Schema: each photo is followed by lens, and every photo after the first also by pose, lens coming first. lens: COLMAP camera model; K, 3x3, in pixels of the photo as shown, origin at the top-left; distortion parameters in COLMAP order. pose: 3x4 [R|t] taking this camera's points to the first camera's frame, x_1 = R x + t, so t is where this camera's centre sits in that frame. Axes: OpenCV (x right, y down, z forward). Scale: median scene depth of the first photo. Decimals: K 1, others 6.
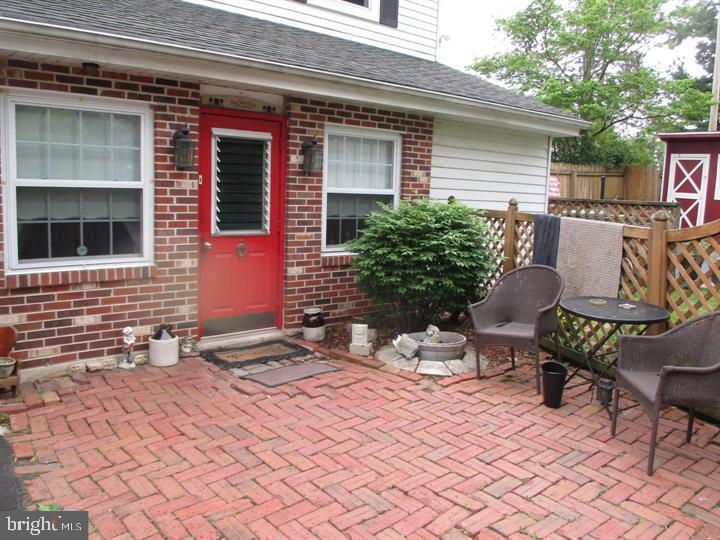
lens RADIAL K [[596.5, 0, 360.0], [0, 596.5, 270.0], [0, 0, 1]] dist [-0.032200, 0.004231]
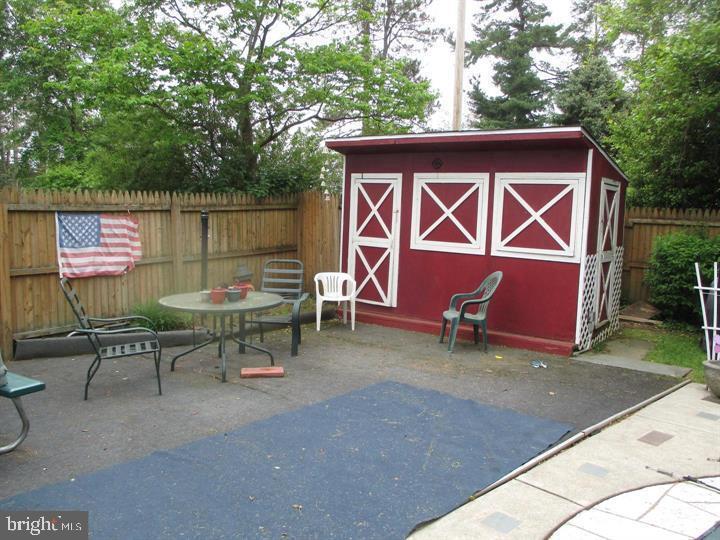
lens RADIAL K [[596.5, 0, 360.0], [0, 596.5, 270.0], [0, 0, 1]] dist [-0.032200, 0.004231]
pose [[0.971138, -0.036511, 0.235709, 0.388186], [0.046671, 0.998200, -0.037671, -0.073449], [-0.233910, 0.047584, 0.971093, 0.404296]]
